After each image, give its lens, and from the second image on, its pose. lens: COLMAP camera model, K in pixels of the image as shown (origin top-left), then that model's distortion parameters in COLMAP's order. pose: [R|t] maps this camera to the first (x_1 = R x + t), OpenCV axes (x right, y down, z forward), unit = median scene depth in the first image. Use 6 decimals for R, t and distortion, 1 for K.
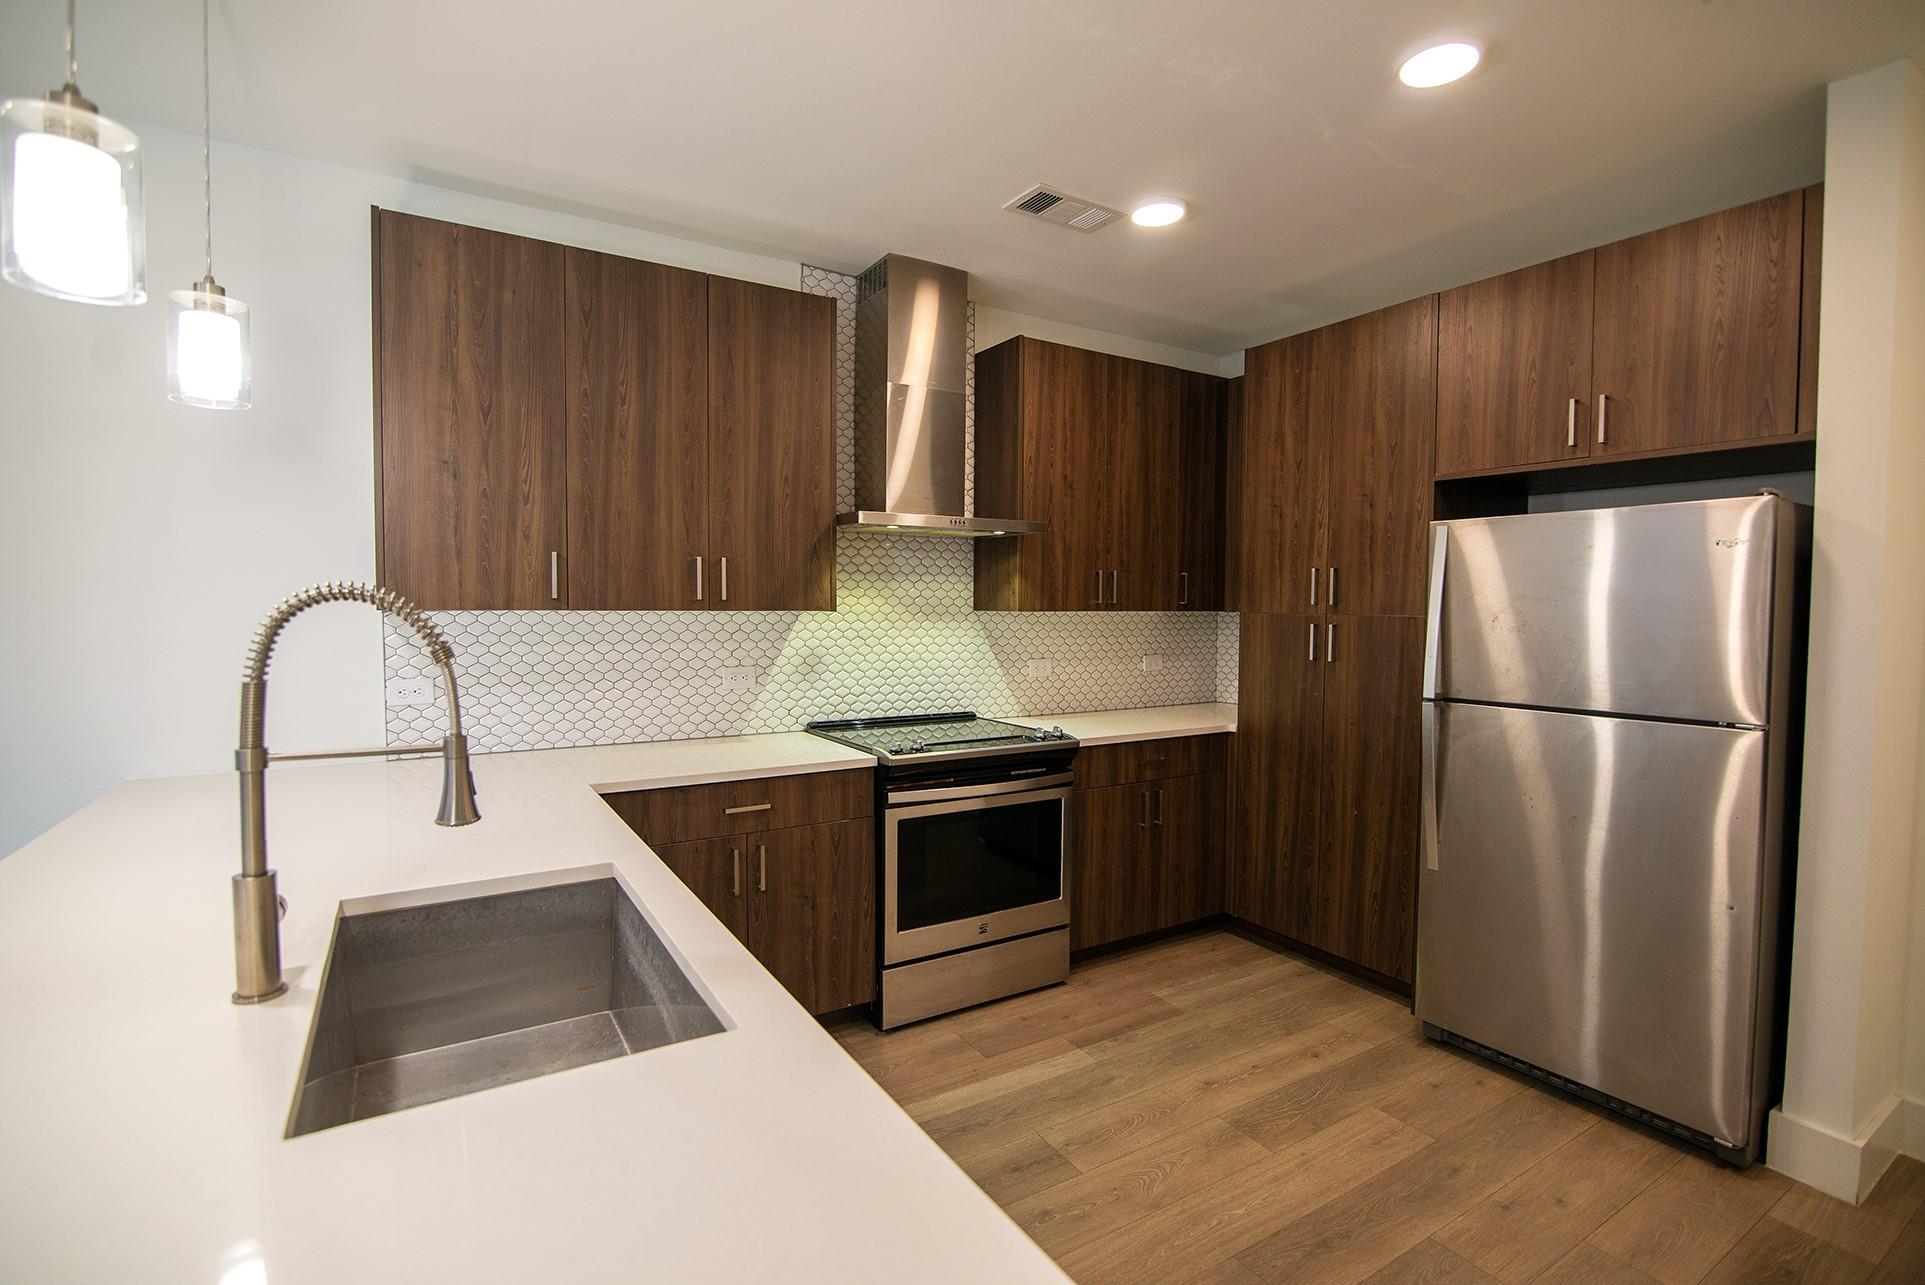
lens RADIAL K [[882.6, 0, 962.5], [0, 882.6, 642.5], [0, 0, 1]] dist [-0.016618, 0.000301]
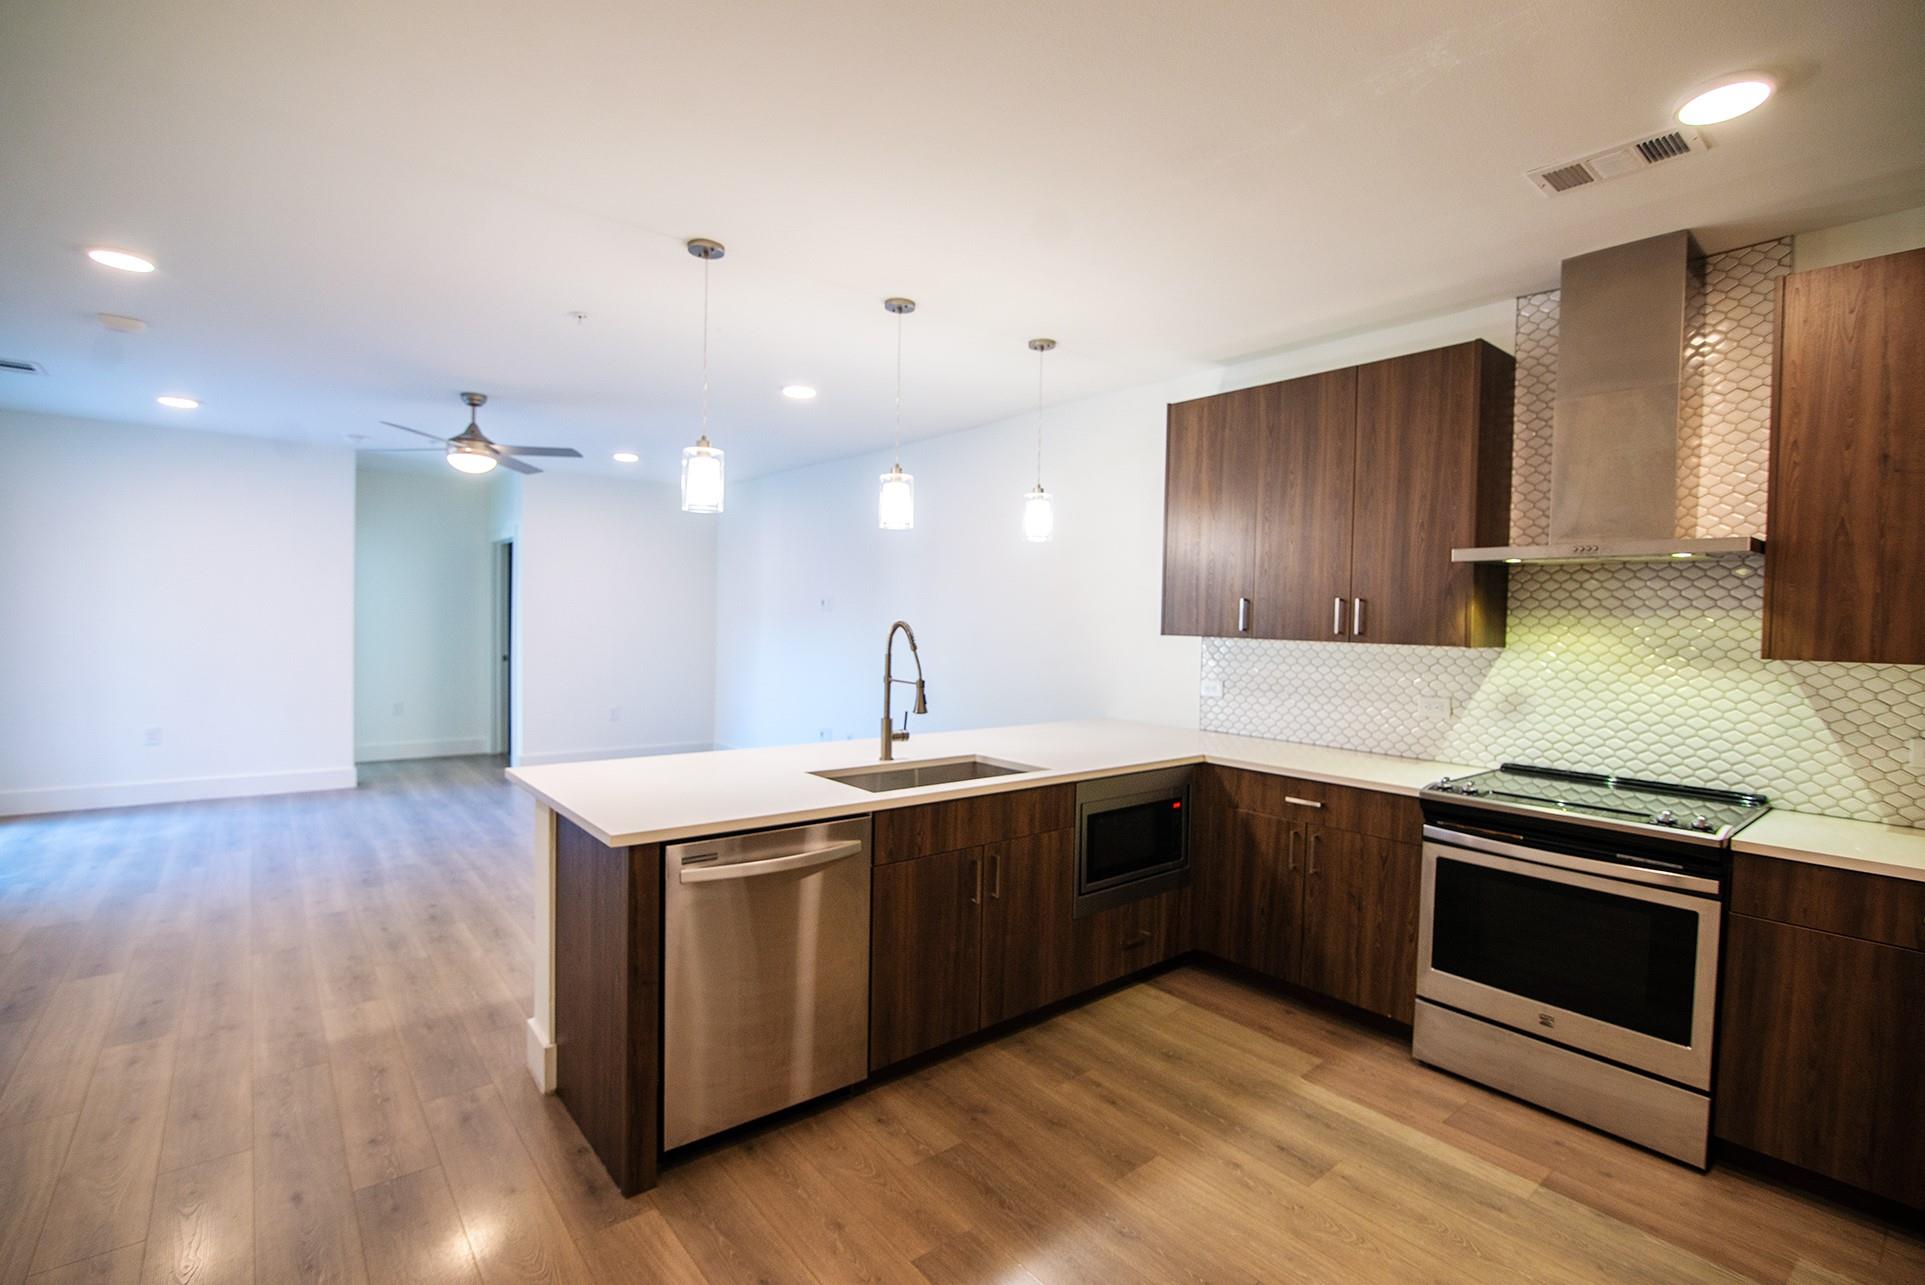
lens RADIAL K [[882.6, 0, 962.5], [0, 882.6, 642.5], [0, 0, 1]] dist [-0.016618, 0.000301]
pose [[0.131348, 0.025171, -0.991017, 0.739425], [-0.064498, 0.997777, 0.016794, -0.020039], [0.989236, 0.061712, 0.132679, 0.282124]]
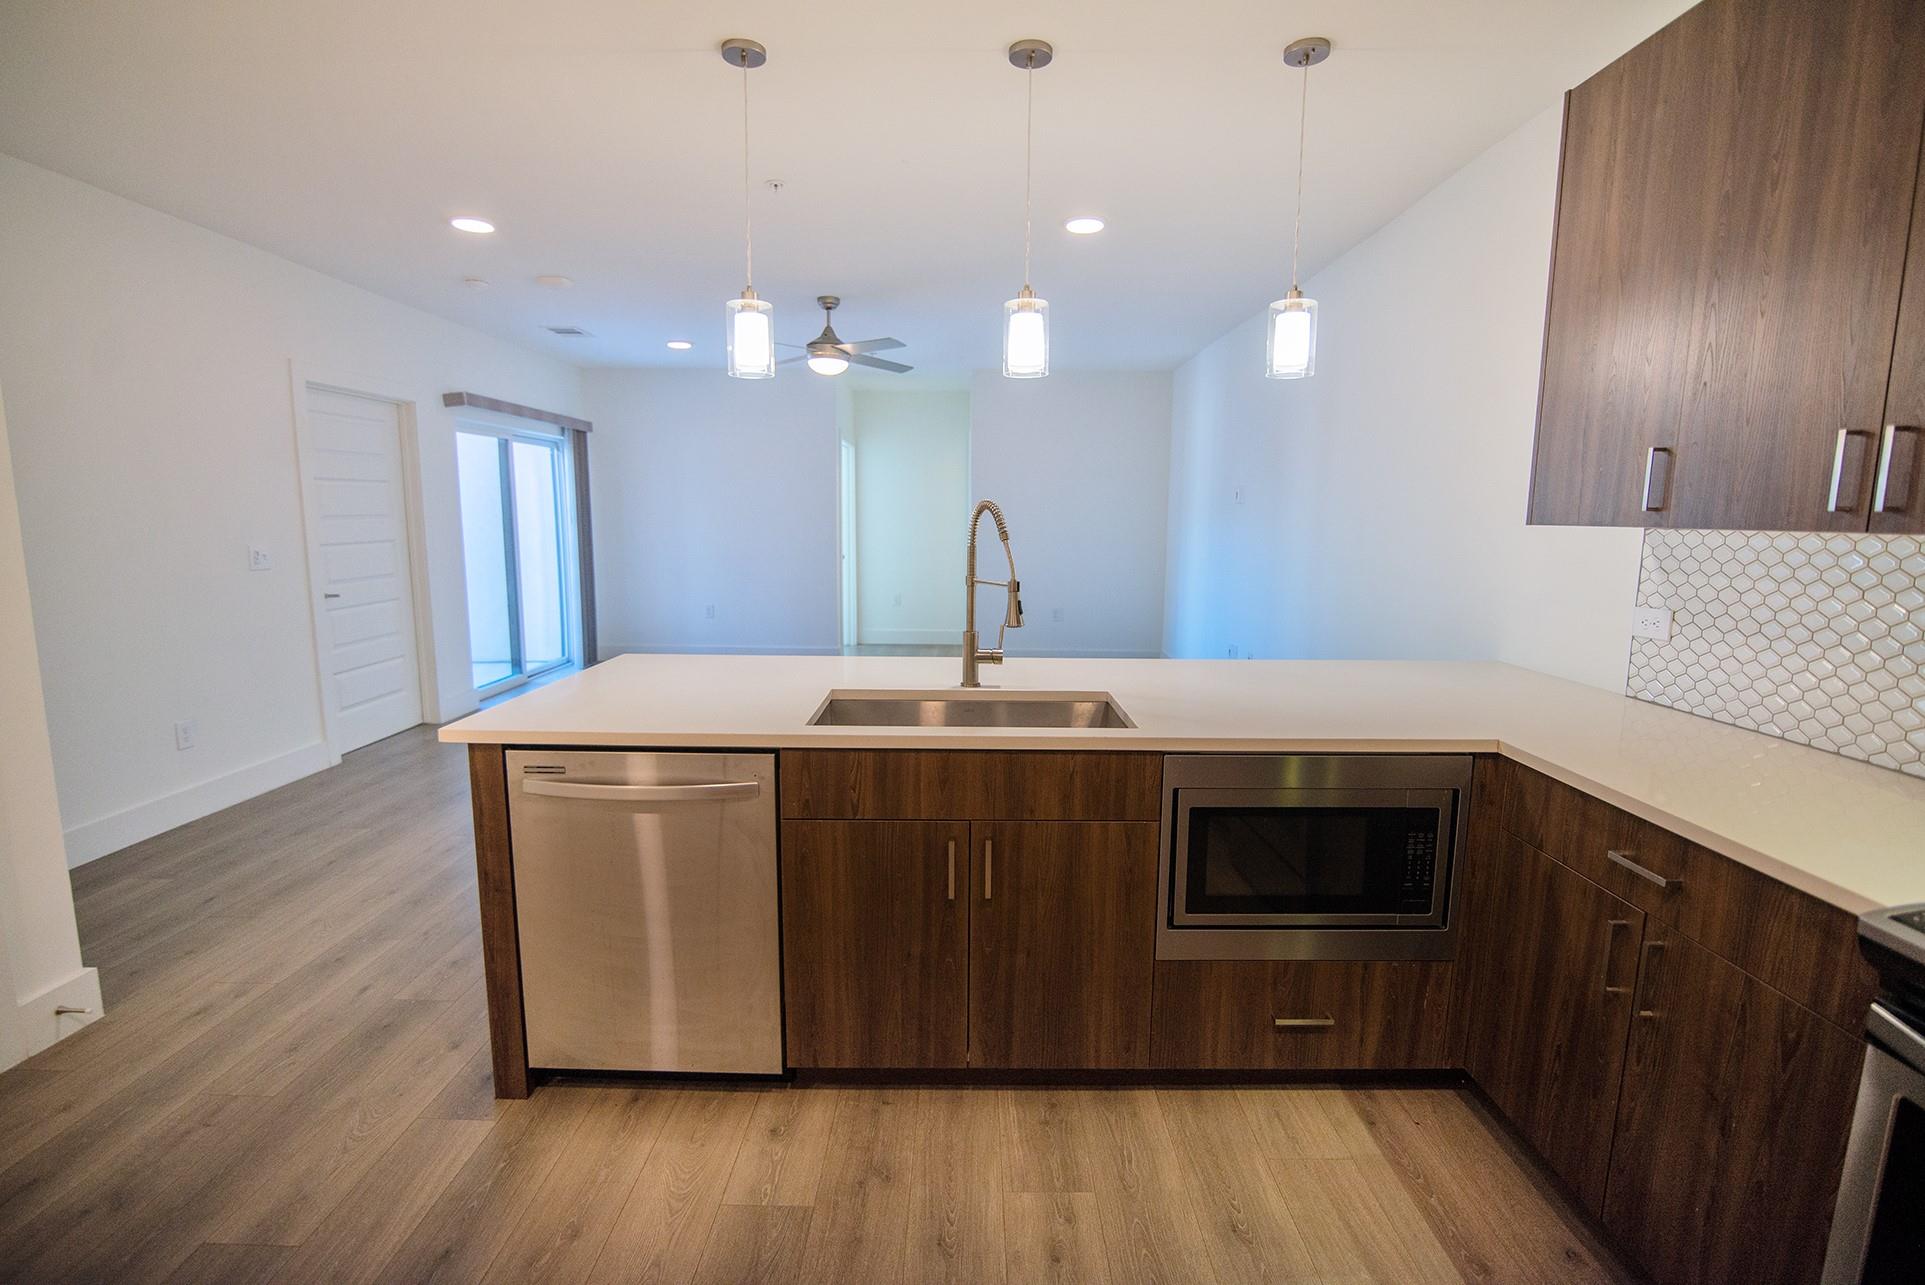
lens RADIAL K [[882.6, 0, 962.5], [0, 882.6, 642.5], [0, 0, 1]] dist [-0.016618, 0.000301]
pose [[-0.532184, 0.111094, -0.839308, 0.379194], [-0.049215, 0.985617, 0.161667, -0.025647], [0.845197, 0.127343, -0.519063, 0.729729]]
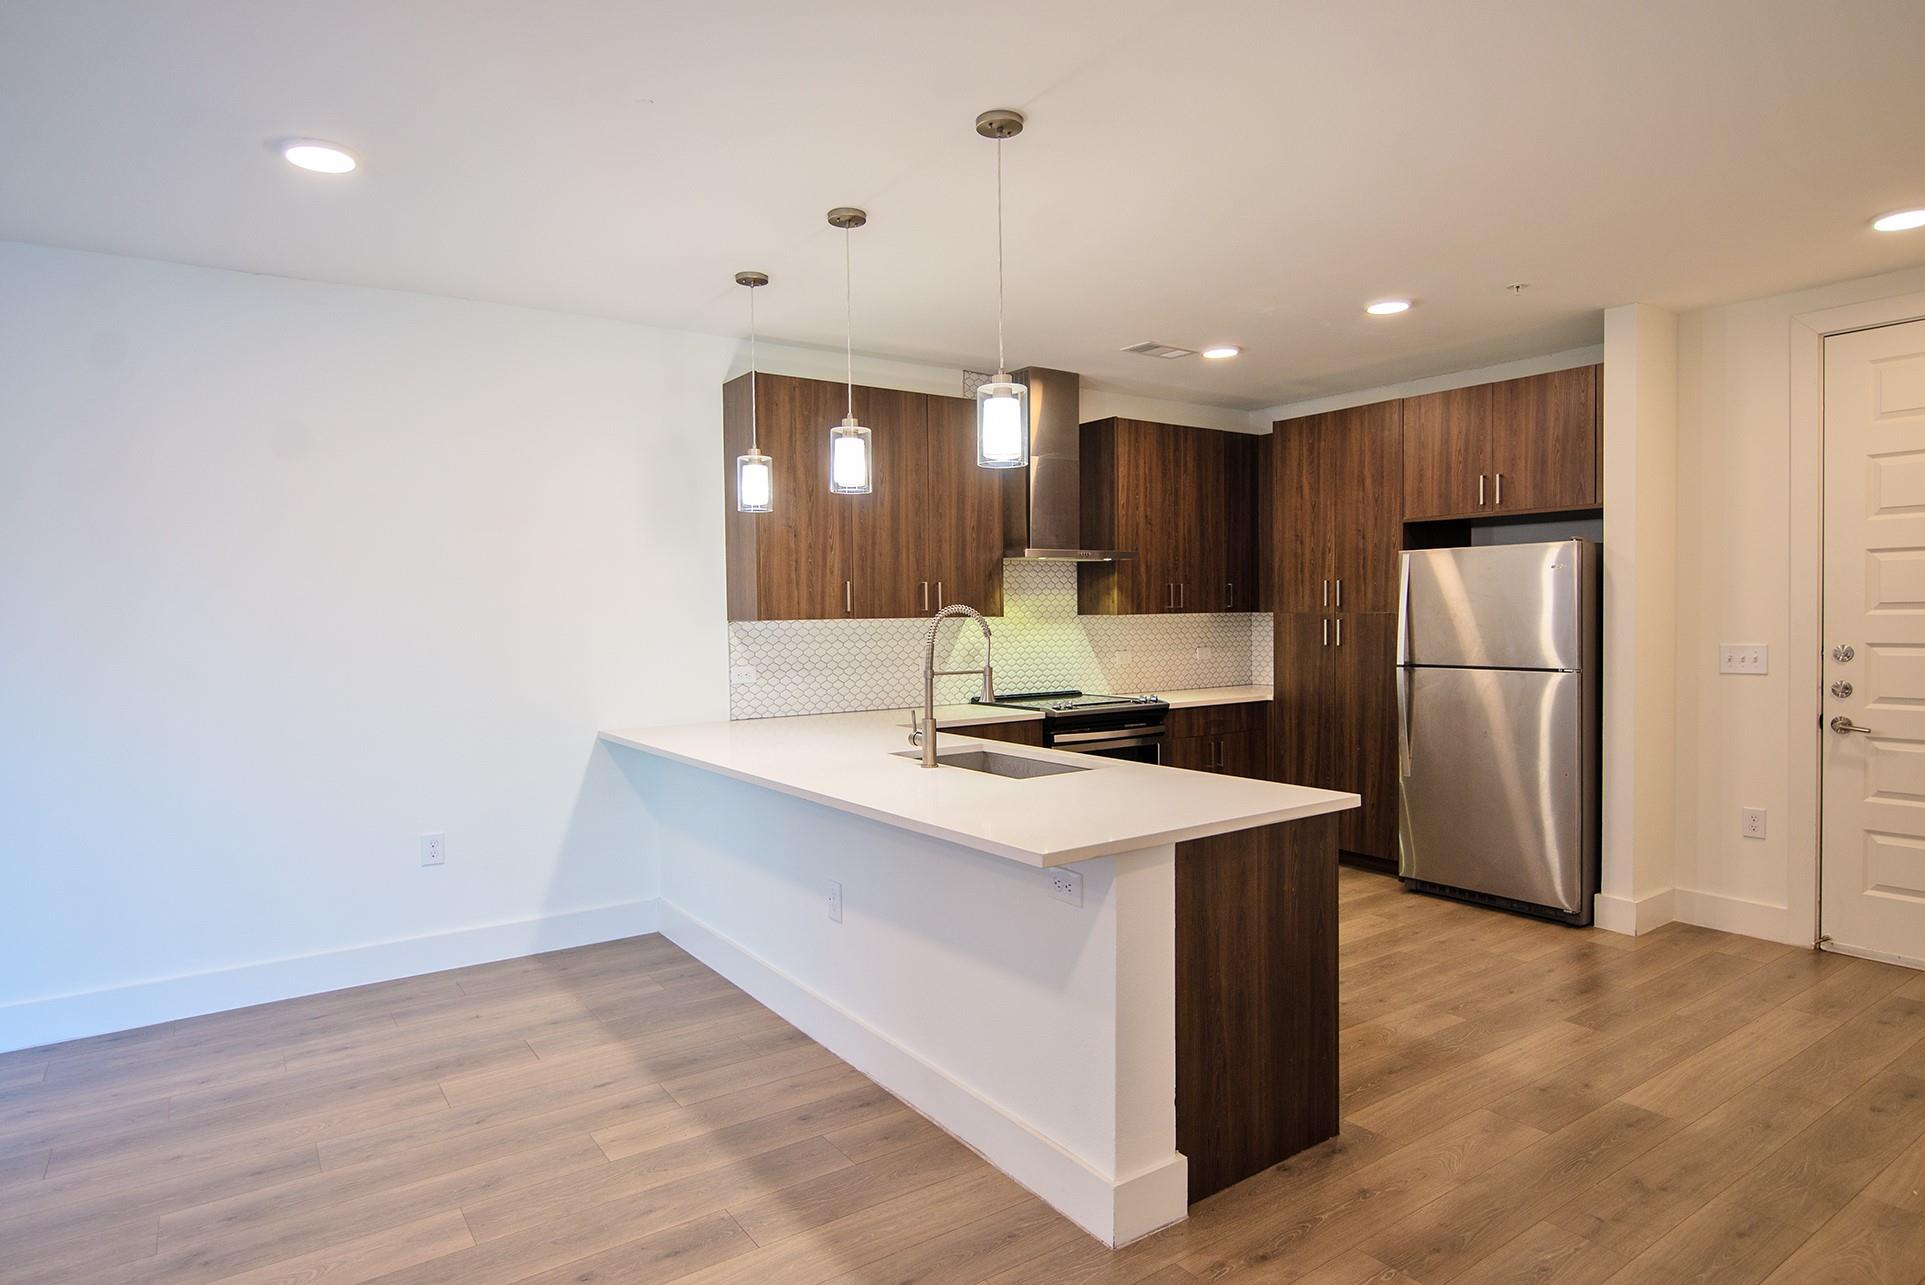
lens RADIAL K [[1078.9, 0, 962.5], [0, 1078.9, 642.5], [0, 0, 1]] dist [-0.011295, -0.000274]
pose [[0.998334, -0.020305, 0.054017, -0.294044], [0.021050, 0.999690, -0.013267, 0.027696], [-0.053731, 0.014382, 0.998452, -0.733394]]
